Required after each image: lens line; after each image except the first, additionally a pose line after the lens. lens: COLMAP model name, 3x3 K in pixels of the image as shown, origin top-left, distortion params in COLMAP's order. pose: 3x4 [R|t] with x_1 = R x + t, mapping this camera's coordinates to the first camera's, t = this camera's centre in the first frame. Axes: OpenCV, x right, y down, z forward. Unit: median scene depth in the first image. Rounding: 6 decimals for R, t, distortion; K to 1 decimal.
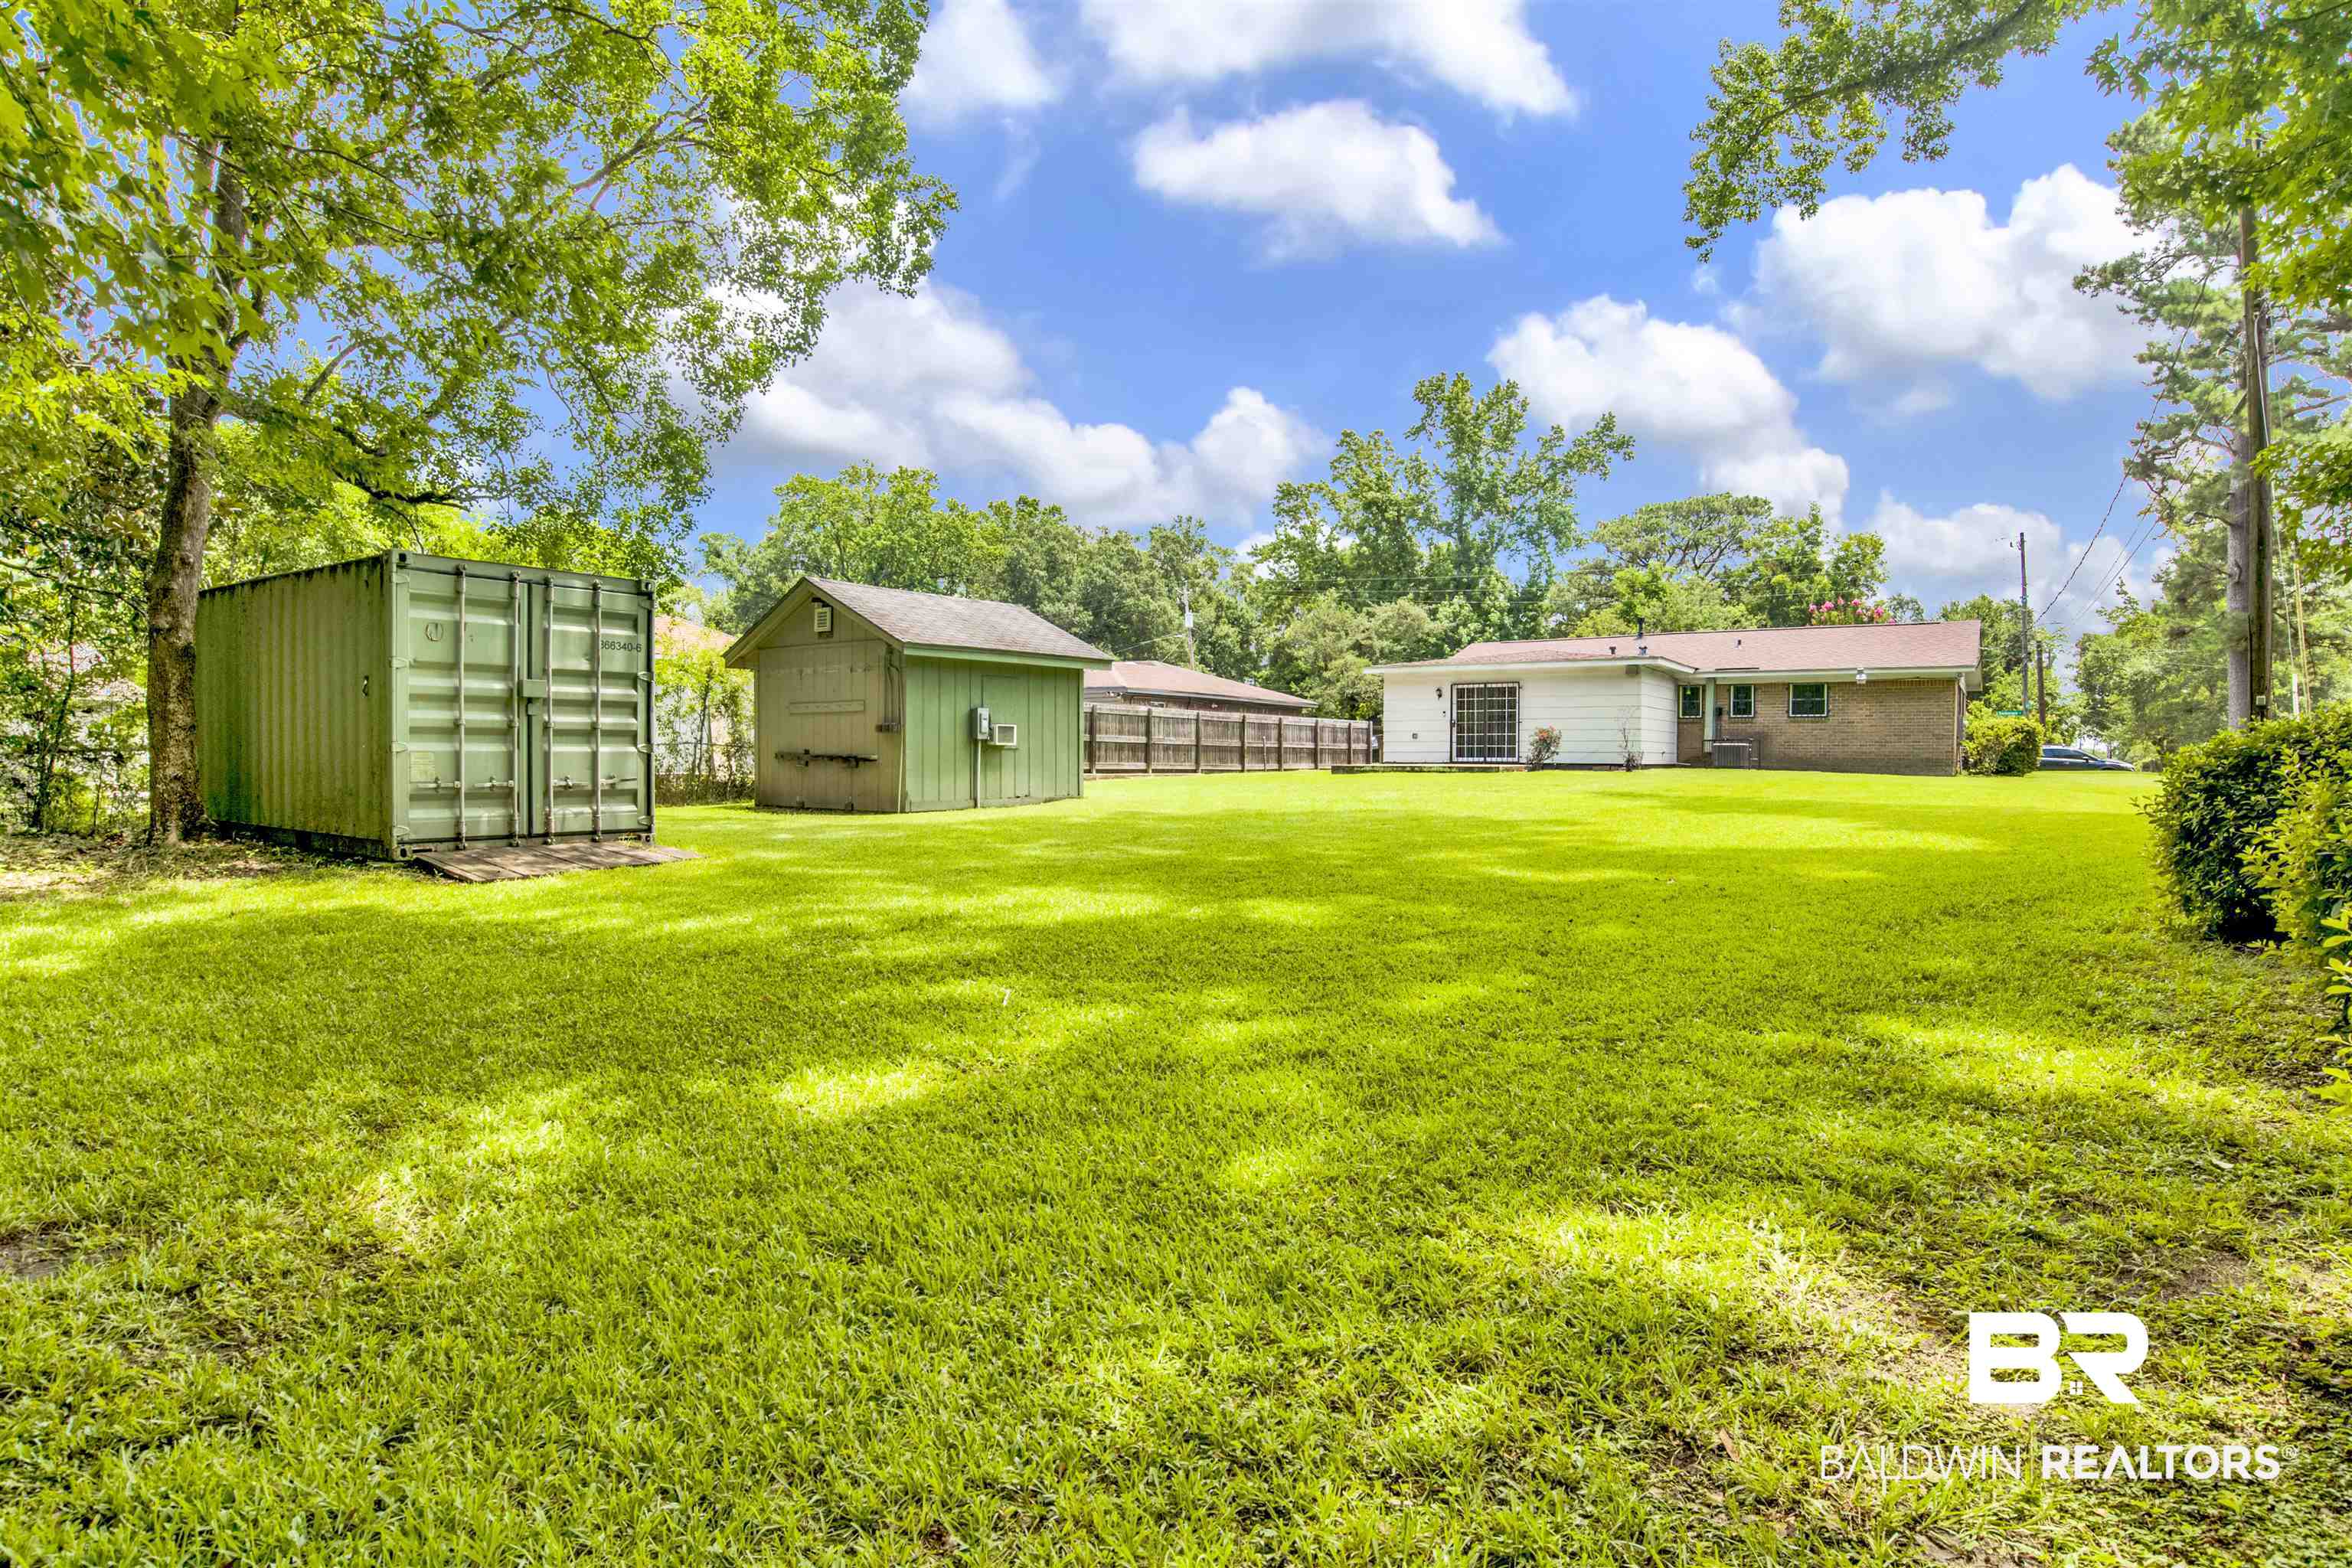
lens RADIAL K [[1244.1, 0, 1188.4], [0, 1244.1, 756.0], [0, 0, 1]] dist [-0.067157, 0.022698]
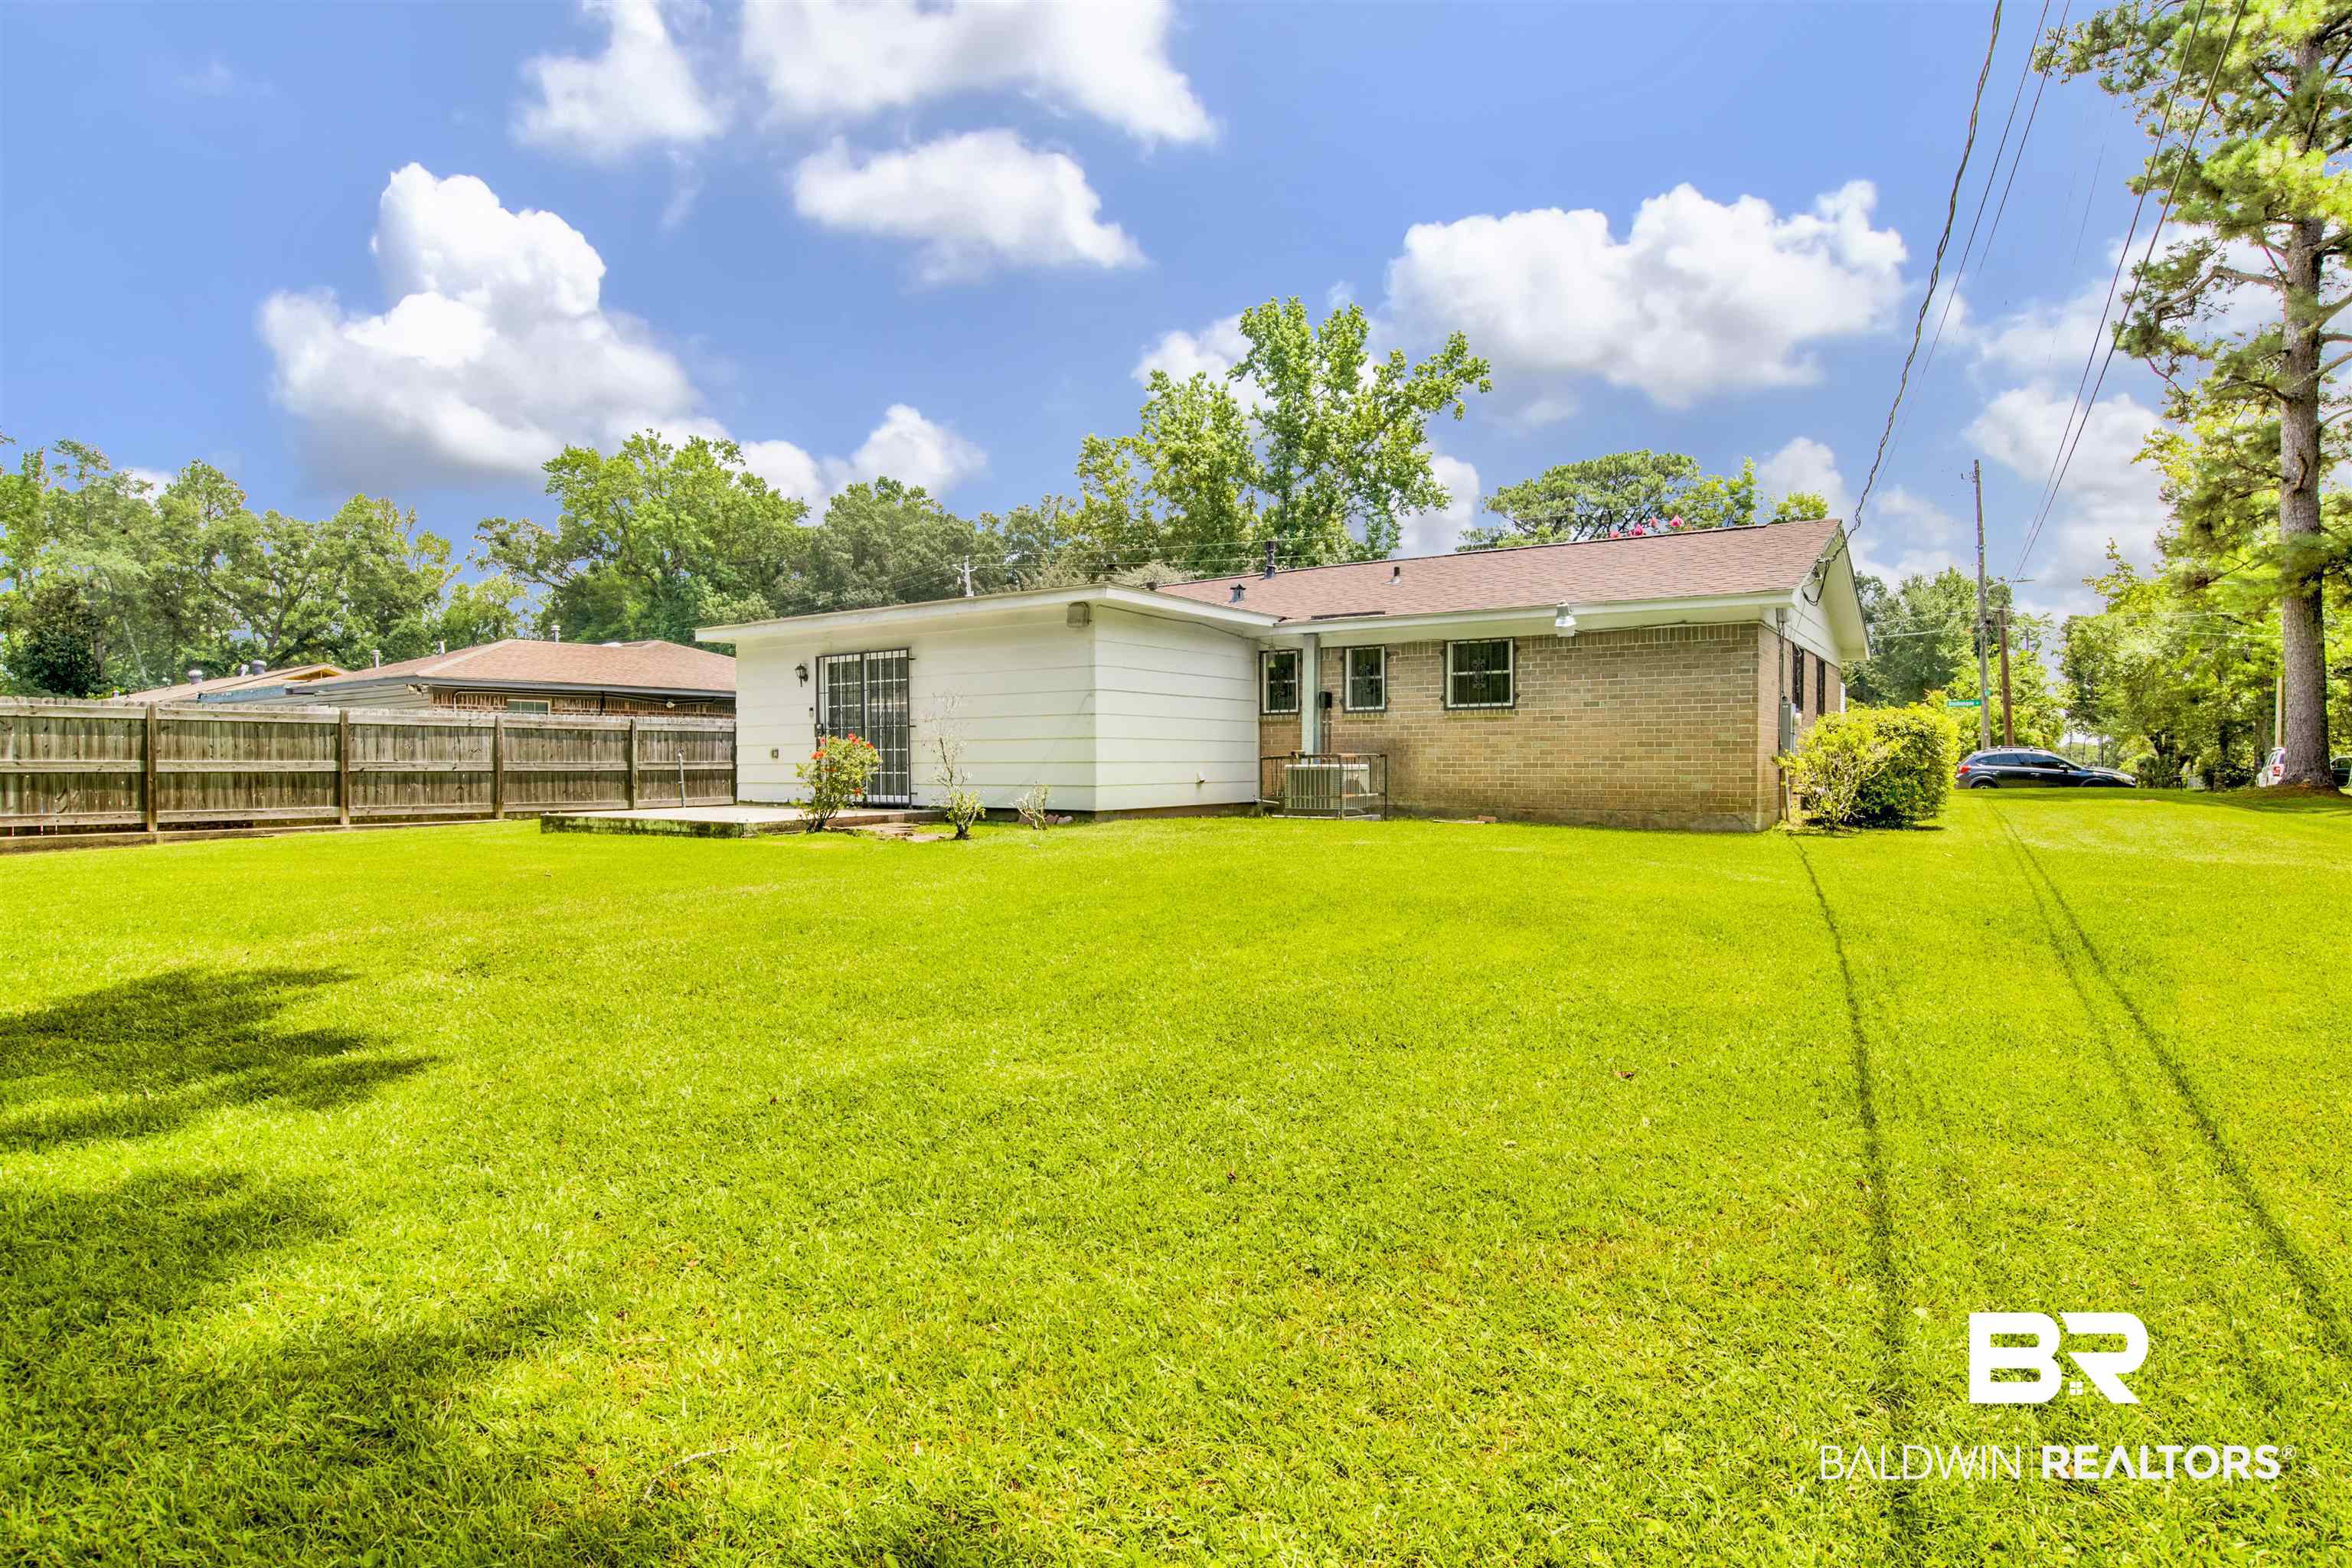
lens RADIAL K [[1244.1, 0, 1171.7], [0, 1244.1, 761.1], [0, 0, 1]] dist [-0.067157, 0.022698]
pose [[0.999928, -0.010968, -0.004854, 0.152989], [0.010973, 0.999939, 0.000915, -0.004975], [0.004844, -0.000968, 0.999988, 0.198505]]
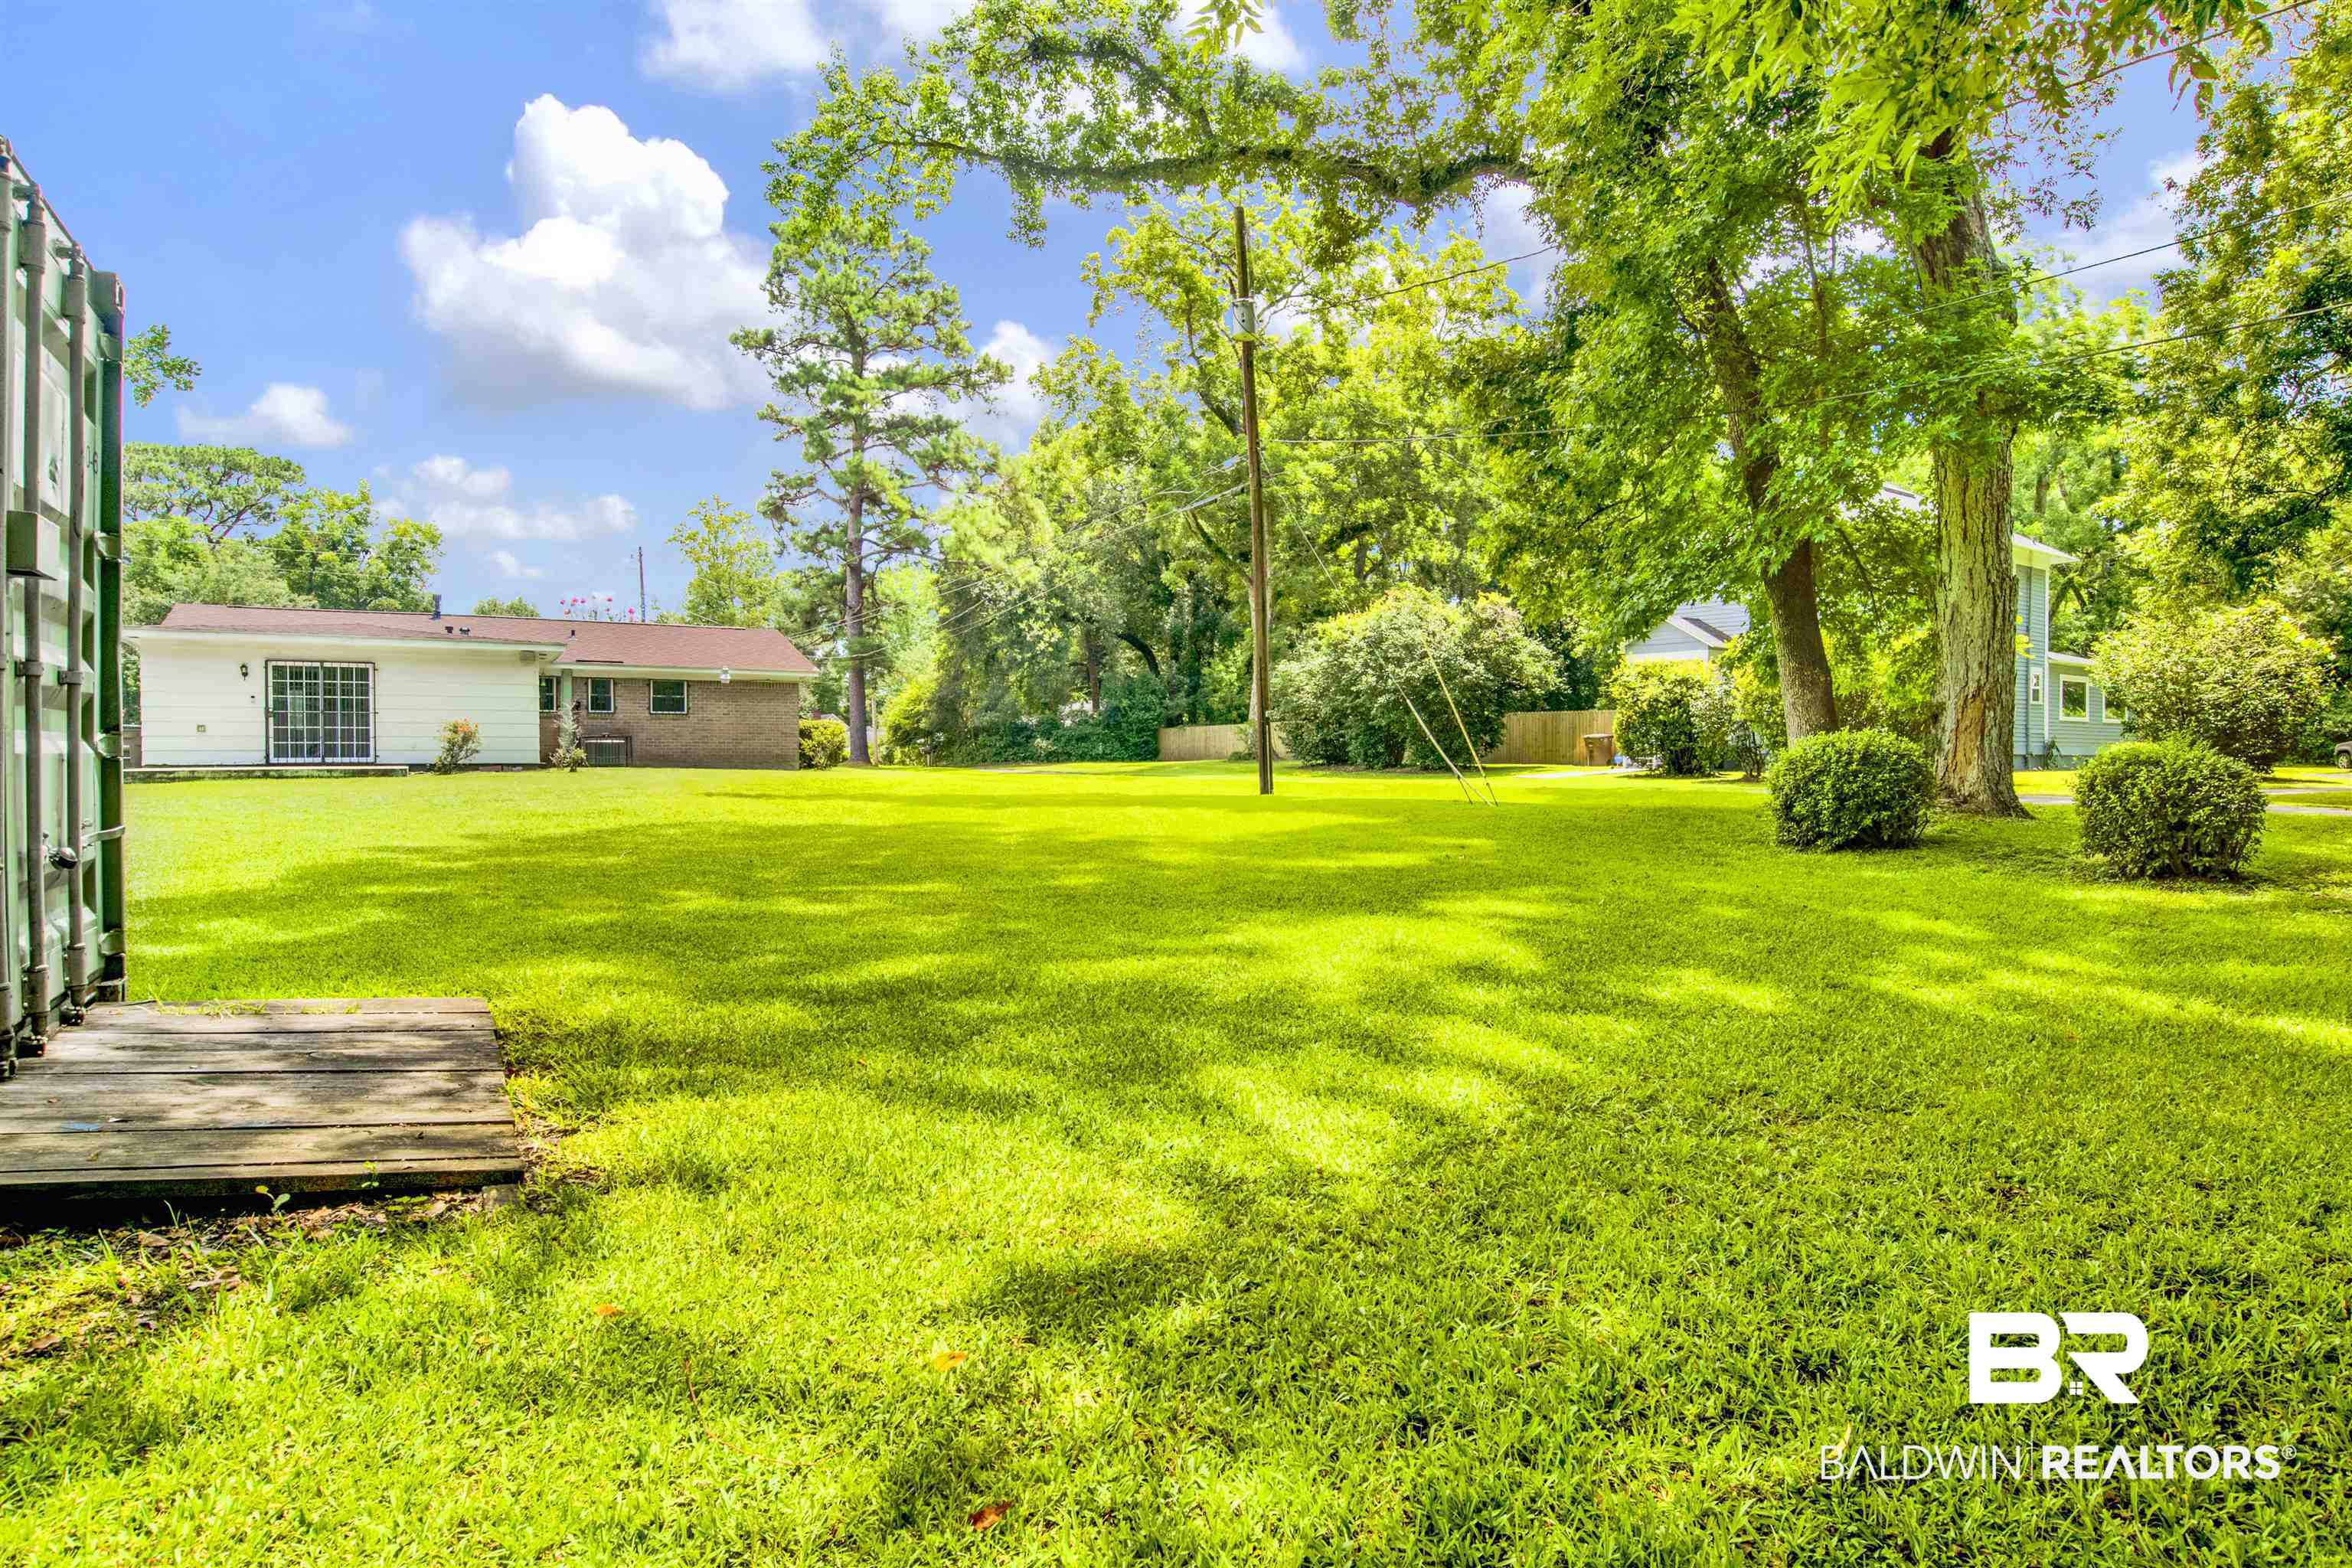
lens RADIAL K [[1244.1, 0, 1189.0], [0, 1244.1, 767.0], [0, 0, 1]] dist [-0.067157, 0.022698]
pose [[0.396419, -0.014705, 0.917952, -0.097938], [0.004282, 0.999890, 0.014168, -0.000541], [-0.918060, -0.001686, 0.396438, 0.085512]]
